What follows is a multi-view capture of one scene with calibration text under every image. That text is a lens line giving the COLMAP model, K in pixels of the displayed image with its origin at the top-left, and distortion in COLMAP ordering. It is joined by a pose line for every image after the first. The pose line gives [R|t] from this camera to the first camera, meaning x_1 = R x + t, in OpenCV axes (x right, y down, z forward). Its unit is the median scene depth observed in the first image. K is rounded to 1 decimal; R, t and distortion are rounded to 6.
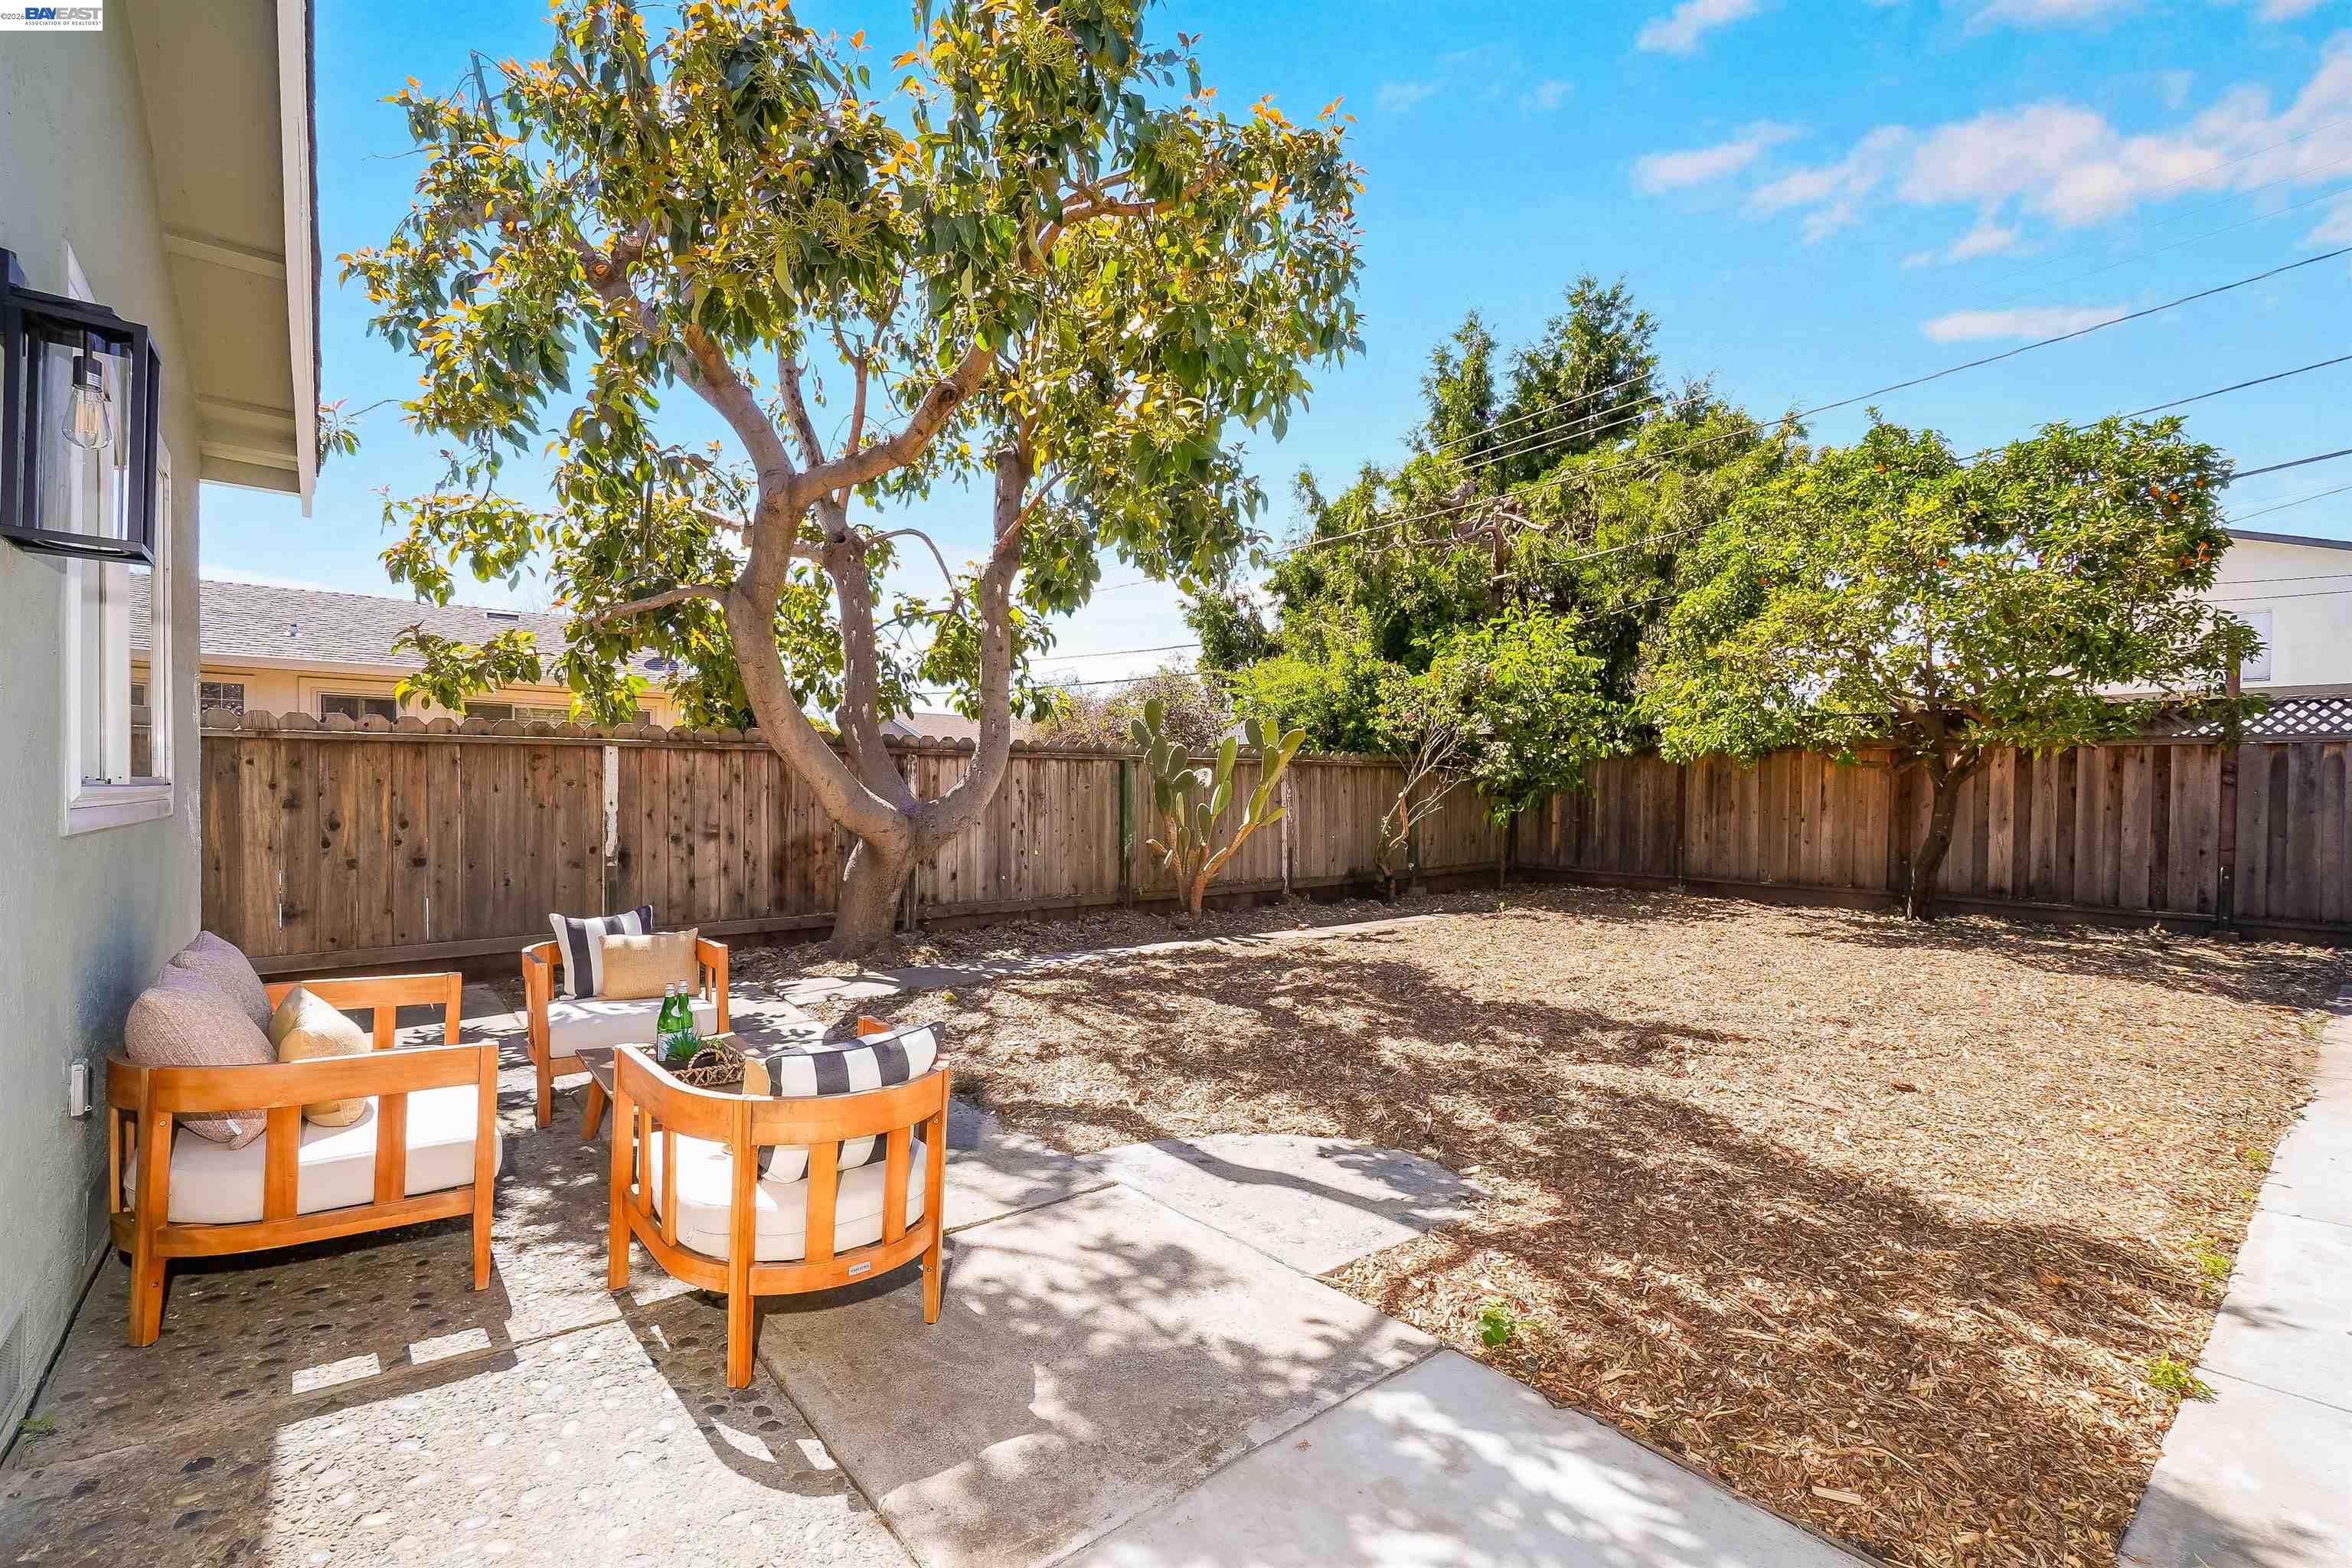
lens RADIAL K [[1024.7, 0, 1168.1], [0, 1024.7, 792.9], [0, 0, 1]] dist [-0.025241, -0.000125]
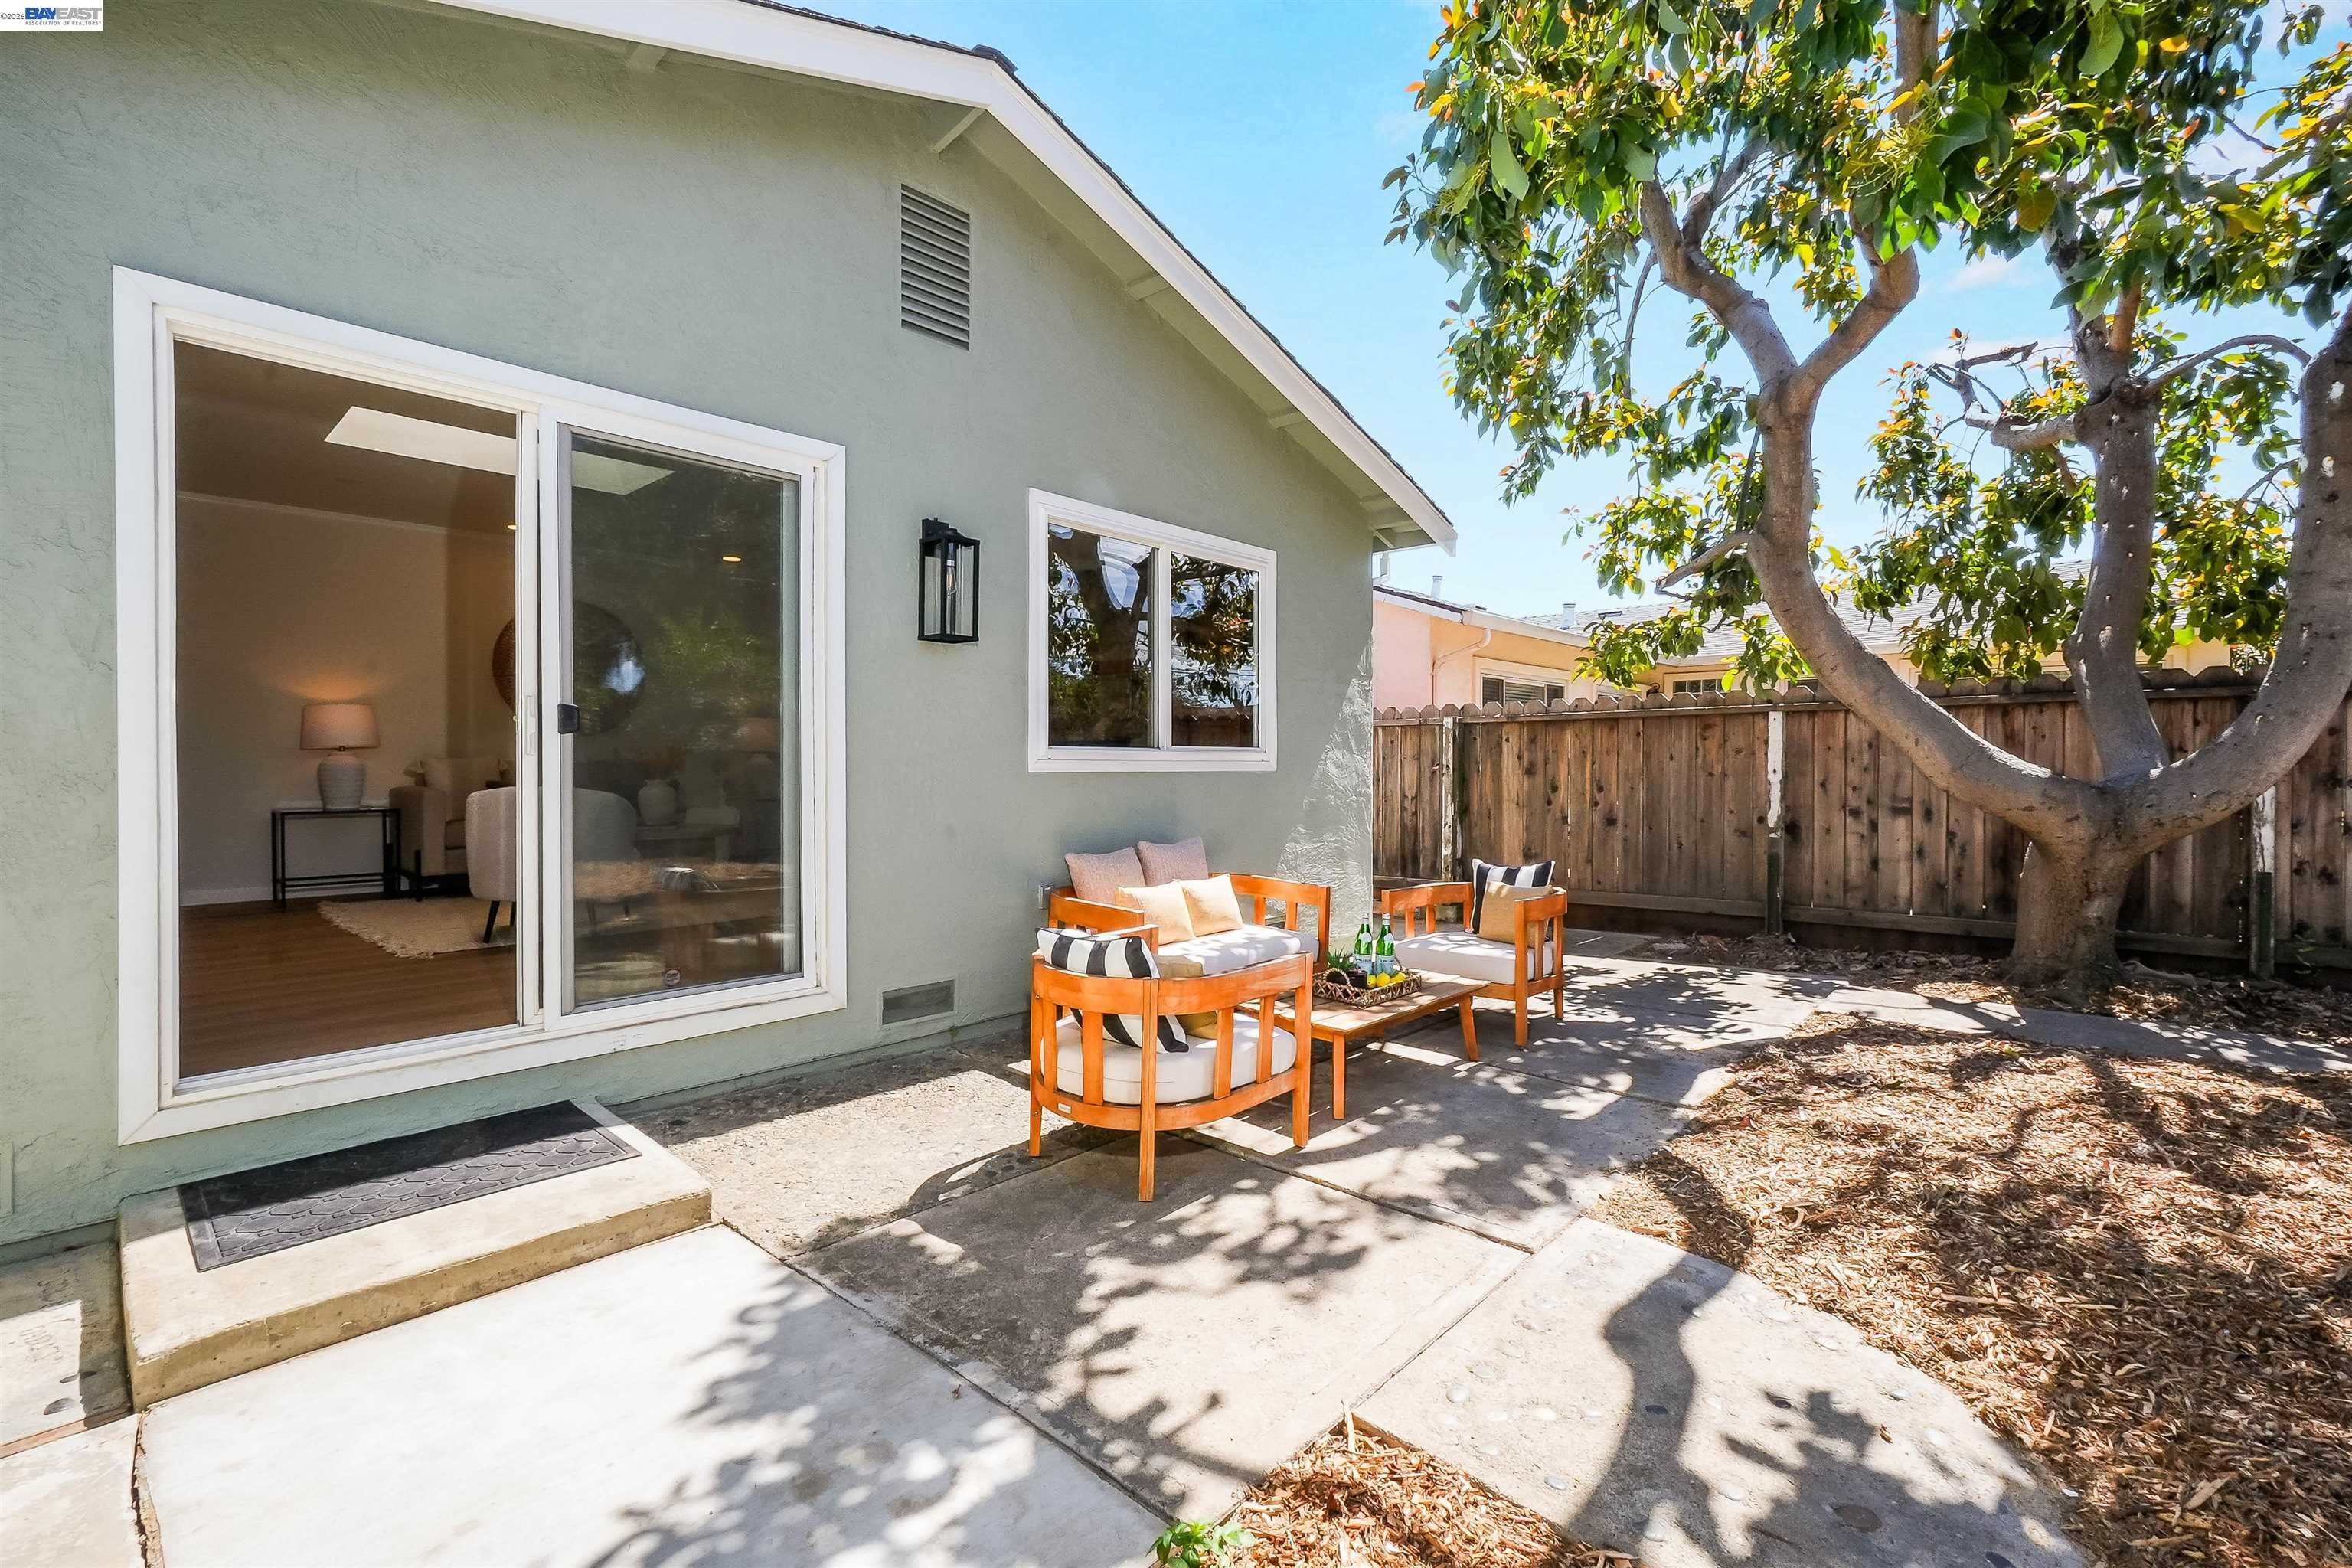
lens RADIAL K [[1024.7, 0, 1169.7], [0, 1024.7, 778.7], [0, 0, 1]] dist [-0.025241, -0.000125]
pose [[0.131638, 0.003943, -0.991290, 0.356480], [-0.001595, 0.999992, 0.003766, 0.015987], [0.991297, 0.001086, 0.131643, 0.346555]]
